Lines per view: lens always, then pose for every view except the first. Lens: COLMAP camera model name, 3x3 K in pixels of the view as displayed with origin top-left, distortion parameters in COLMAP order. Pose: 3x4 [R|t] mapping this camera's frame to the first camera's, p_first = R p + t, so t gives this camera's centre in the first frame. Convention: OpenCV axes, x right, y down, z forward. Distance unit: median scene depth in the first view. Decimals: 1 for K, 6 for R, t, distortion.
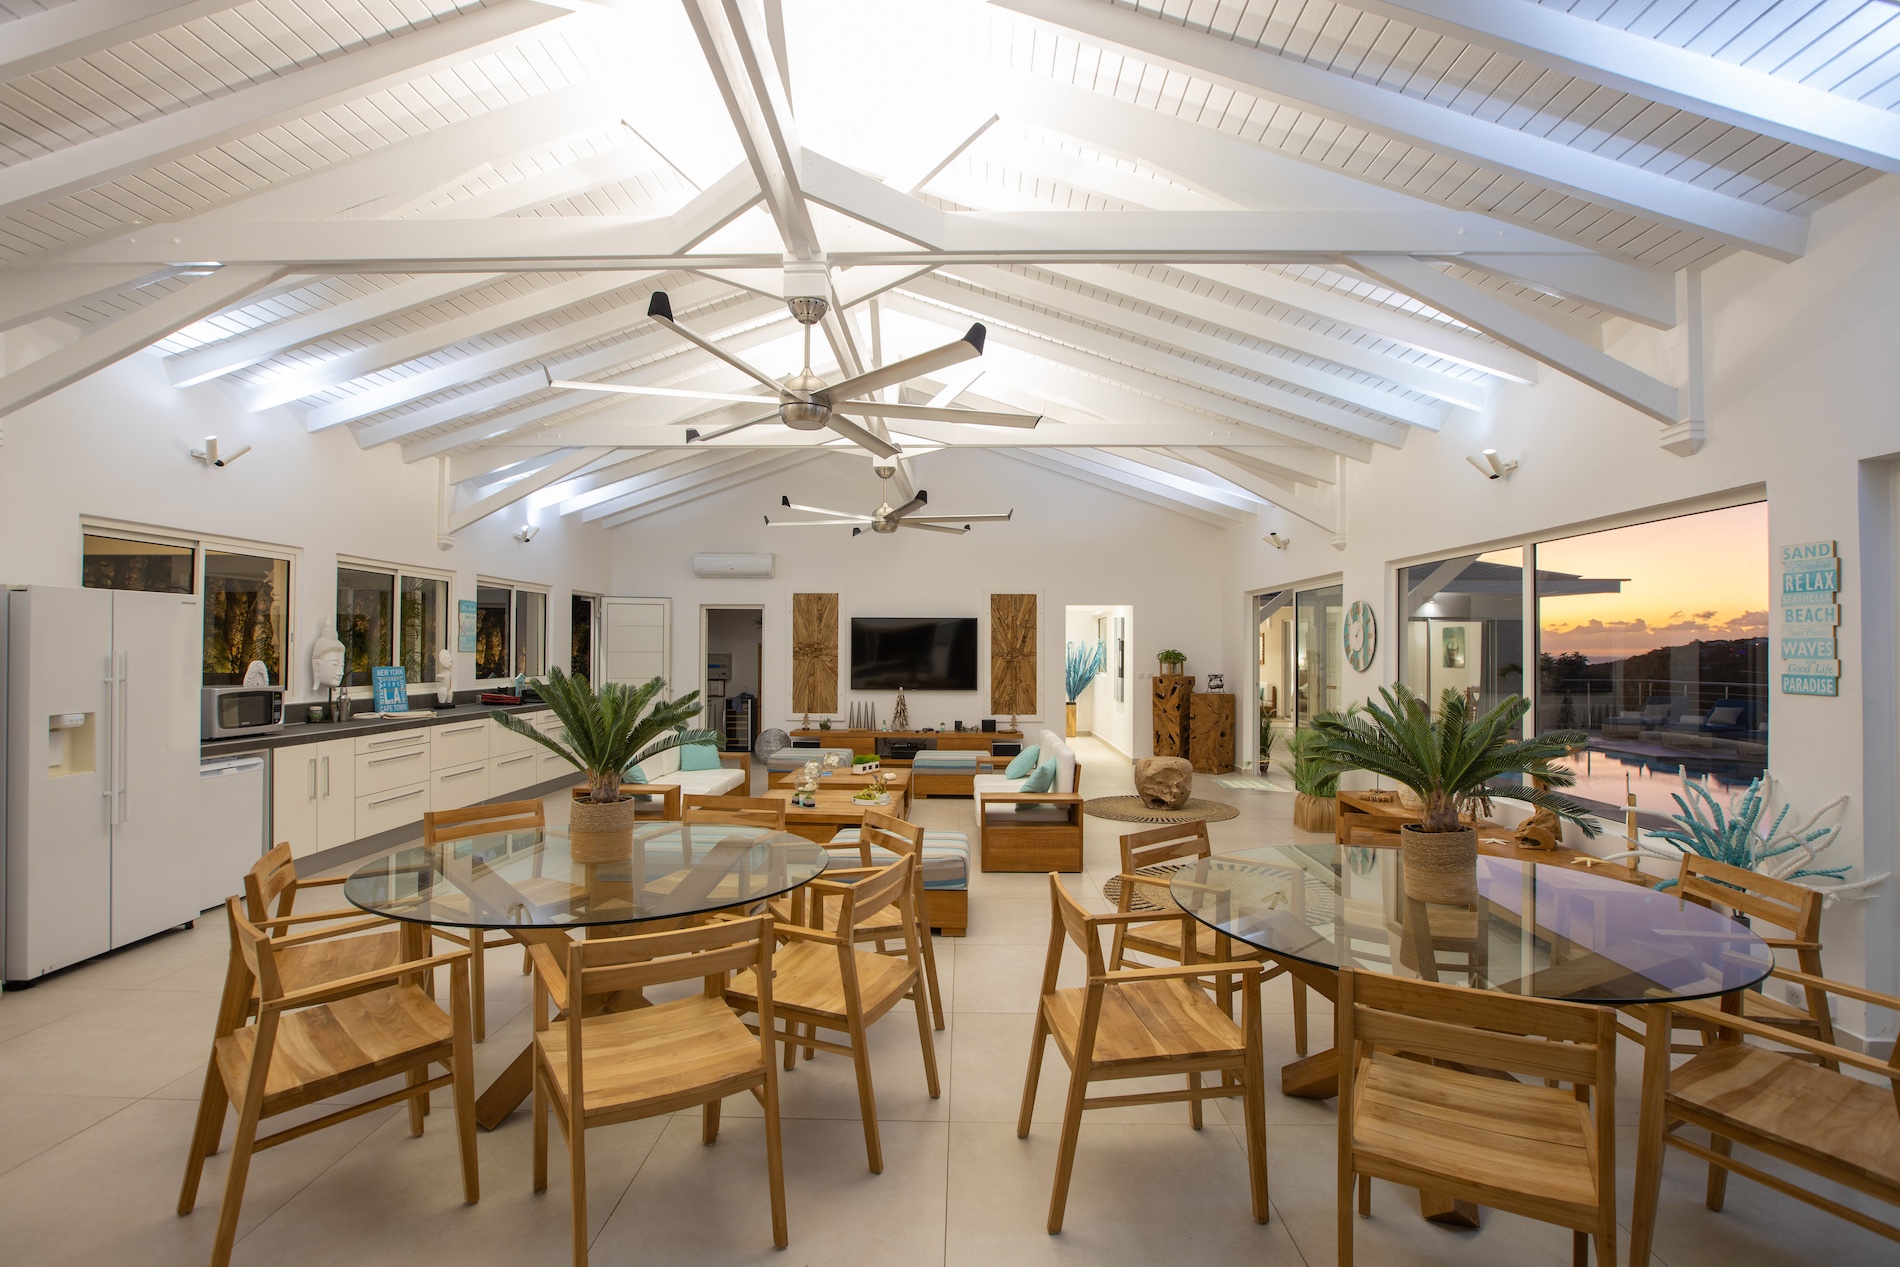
lens RADIAL K [[918.1, 0, 945.0], [0, 918.1, 634.8], [0, 0, 1]] dist [-0.015534, 0.000028]
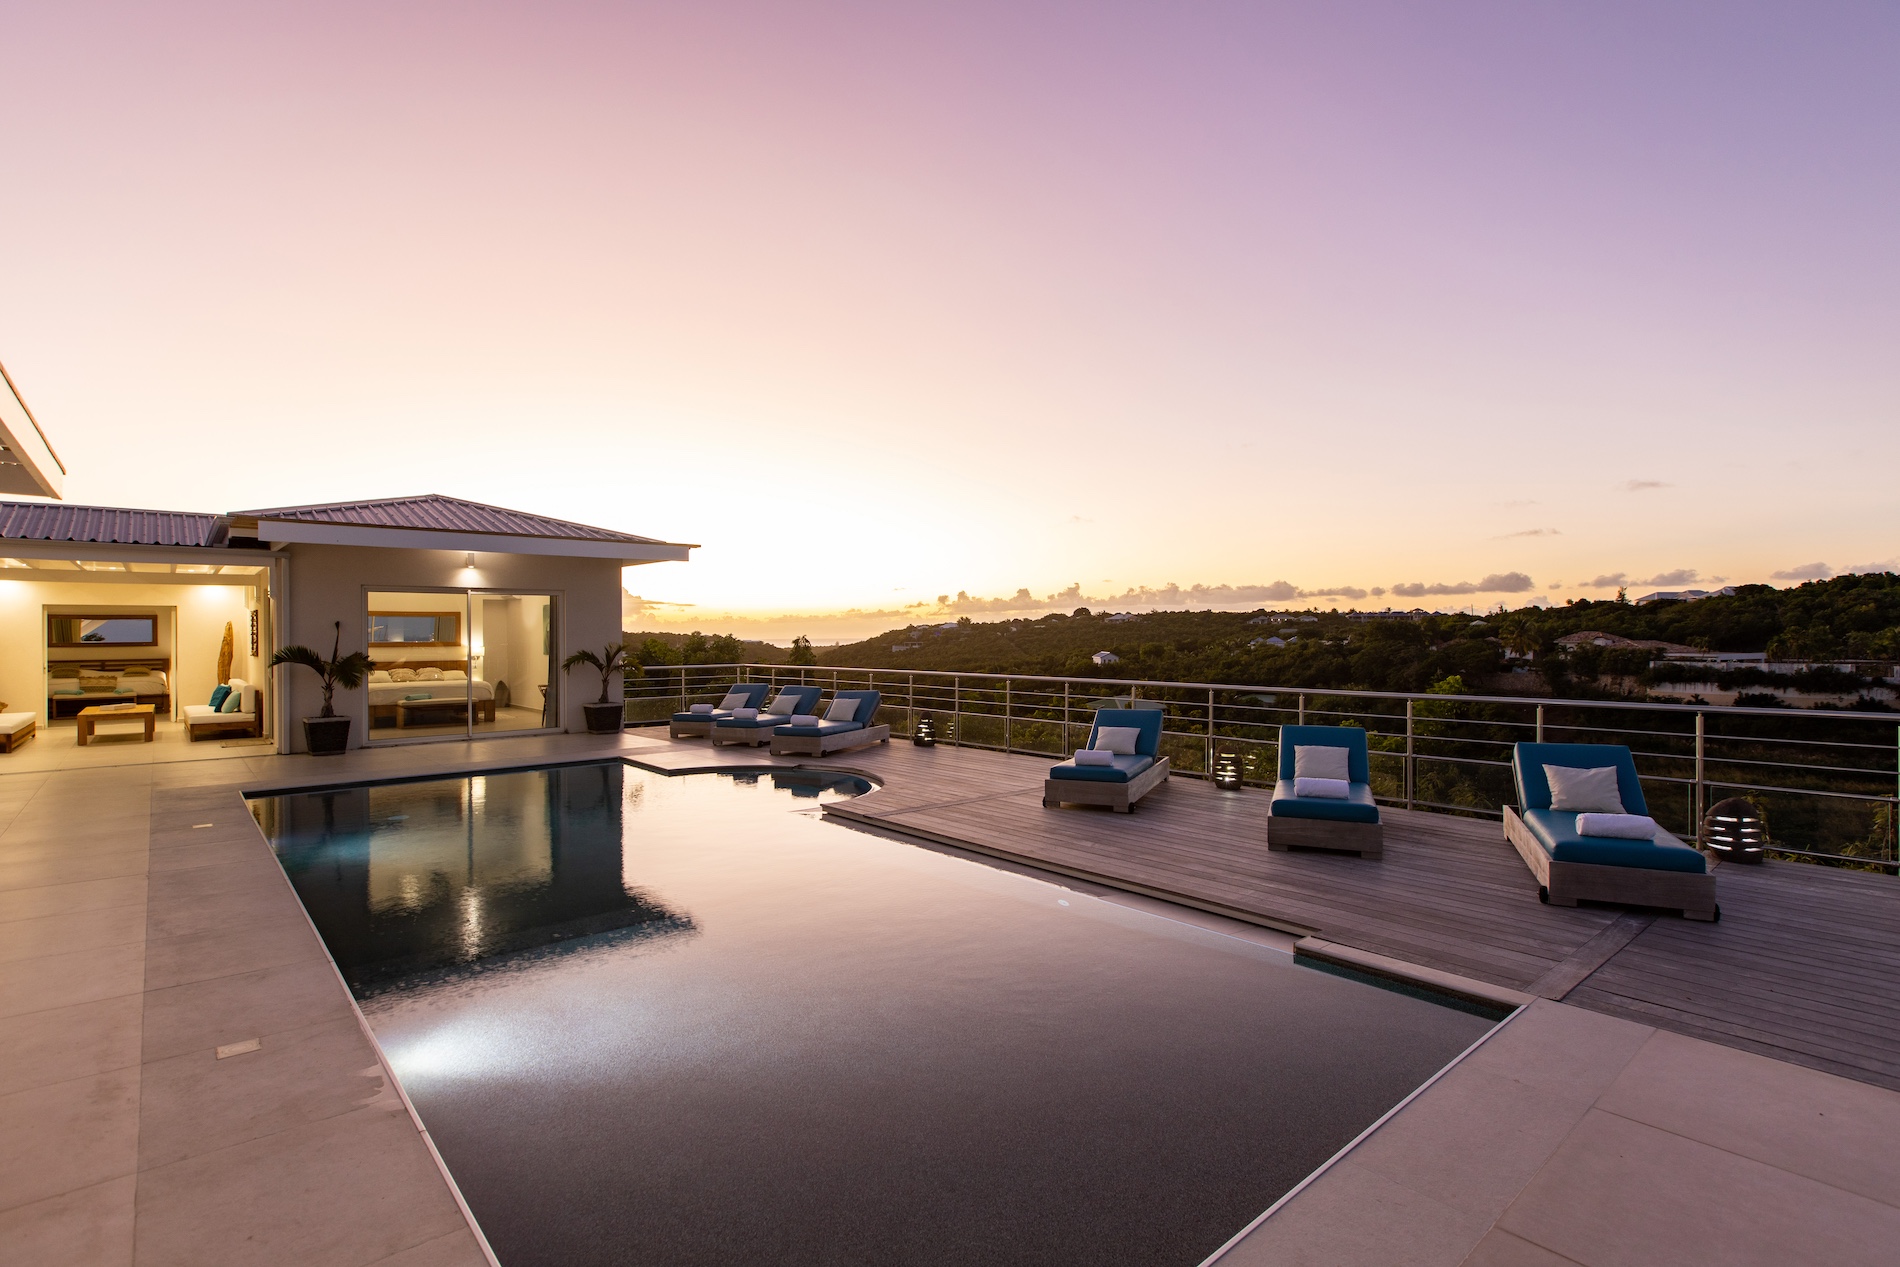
lens RADIAL K [[918.1, 0, 959.6], [0, 918.1, 631.8], [0, 0, 1]] dist [-0.015534, 0.000028]
pose [[0.739241, -0.010311, 0.673362, 0.338751], [0.002701, 0.999920, 0.012345, 0.008131], [-0.673436, -0.007307, 0.739210, 0.203418]]
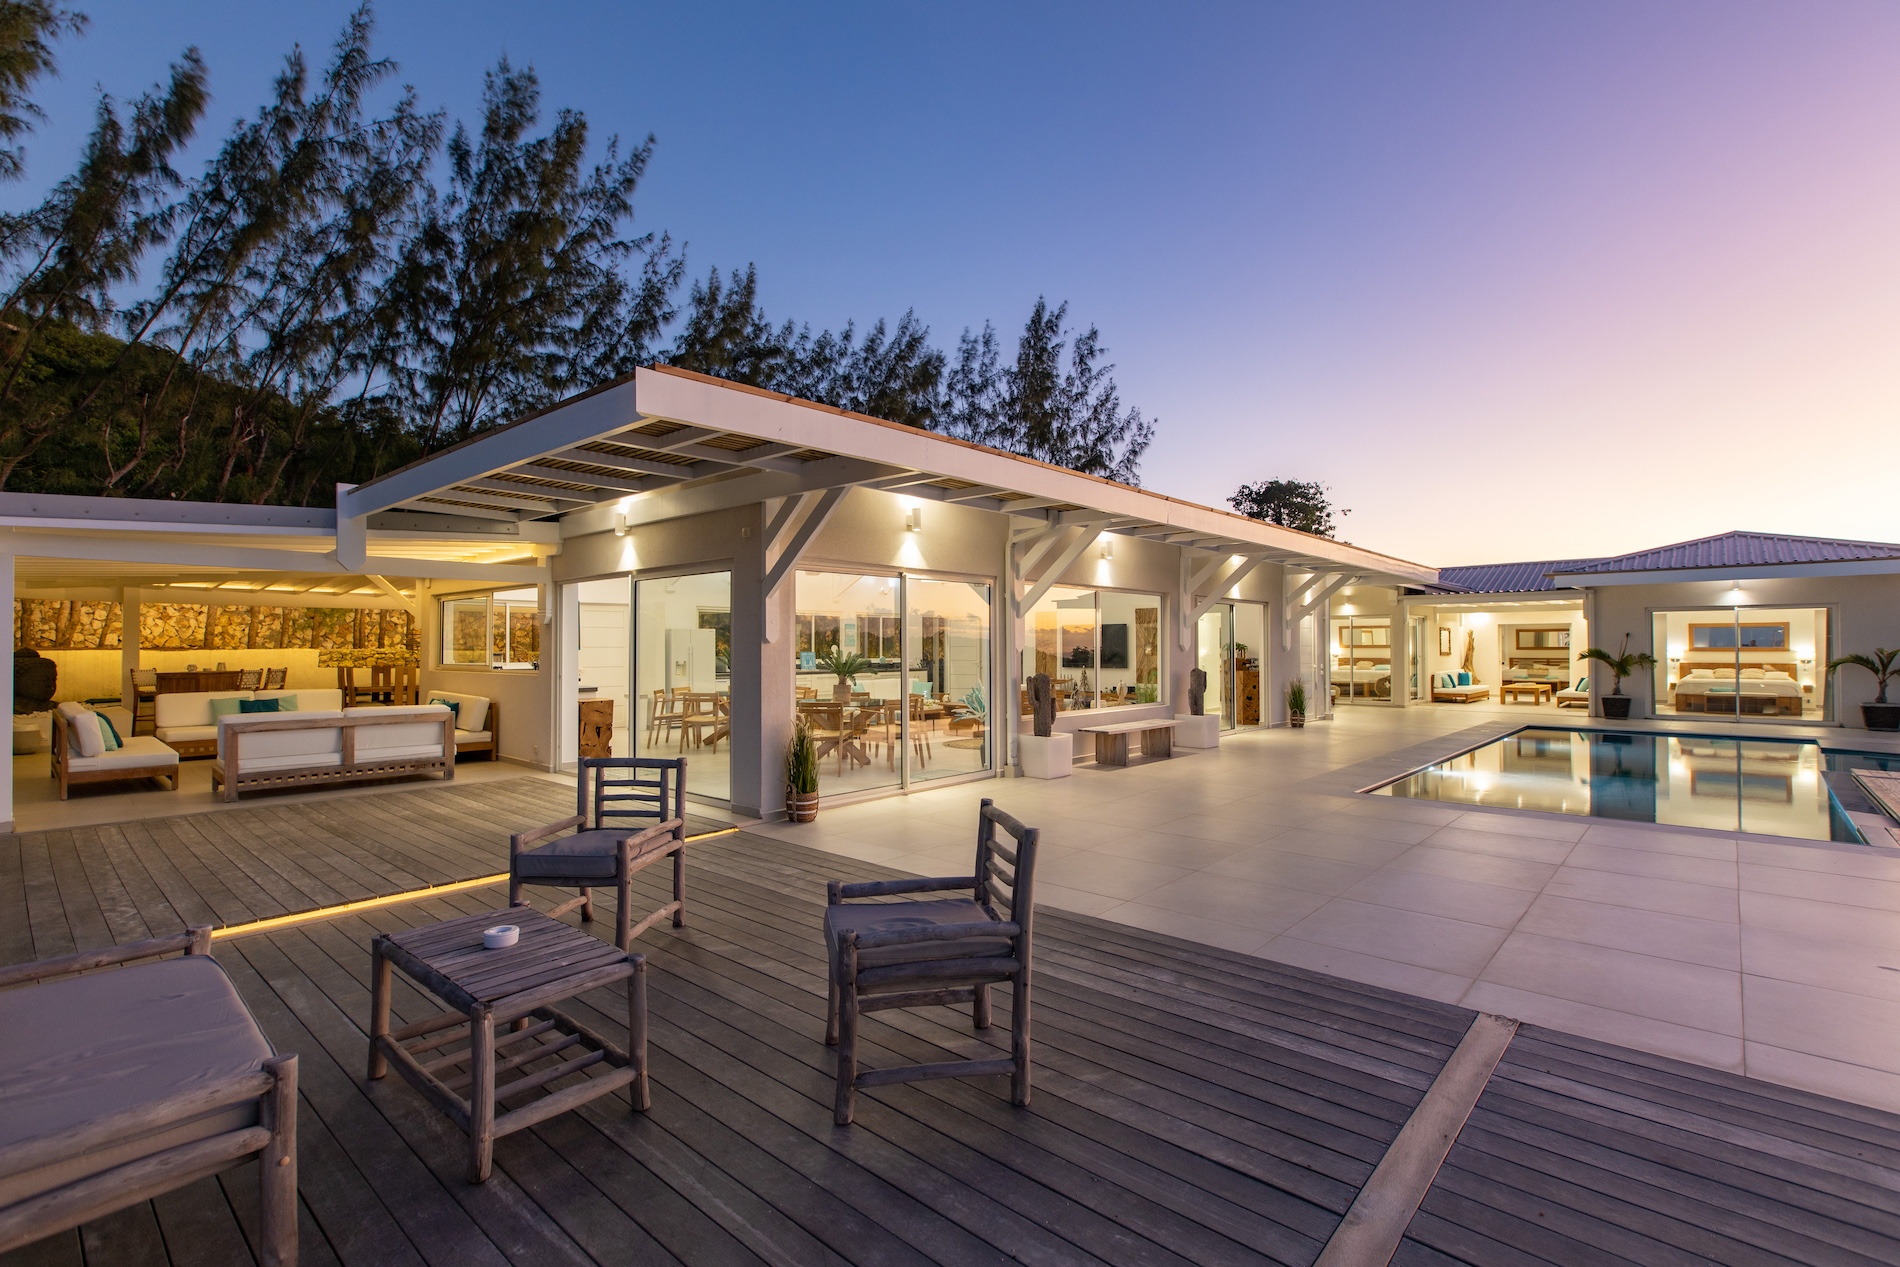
lens RADIAL K [[878.9, 0, 949.7], [0, 878.9, 634.3], [0, 0, 1]] dist [0.012754, -0.001454]
pose [[0.760362, -0.017765, -0.649257, 0.523135], [0.015206, 0.999839, -0.009550, 0.007144], [0.649321, -0.002611, 0.760510, -0.243009]]
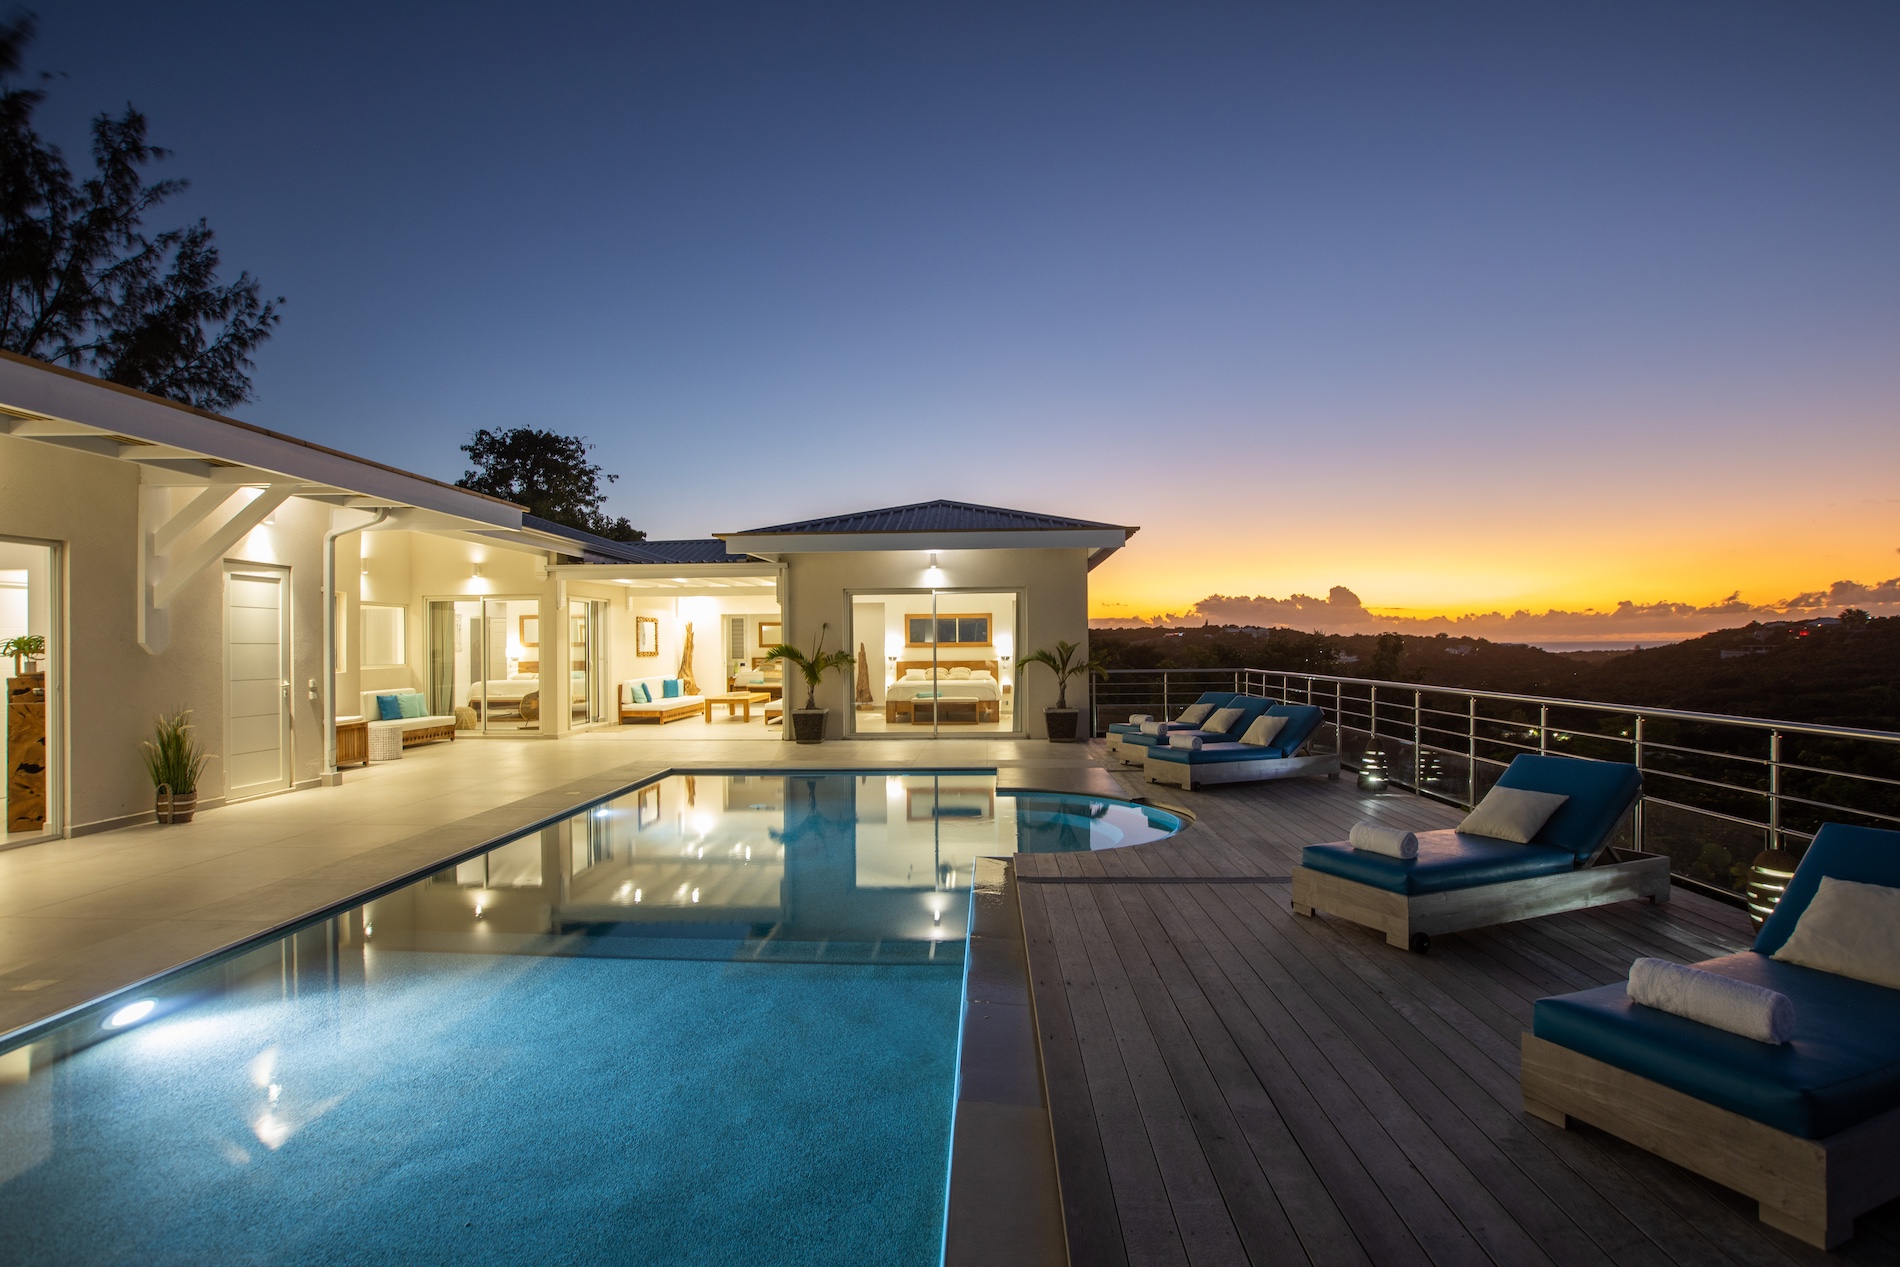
lens RADIAL K [[968.4, 0, 939.9], [0, 968.4, 645.4], [0, 0, 1]] dist [-0.042377, 0.002108]
pose [[0.999227, -0.017670, -0.035120, 0.580273], [0.018205, 0.999722, 0.014960, 0.015904], [0.034846, -0.015588, 0.999271, 0.225515]]
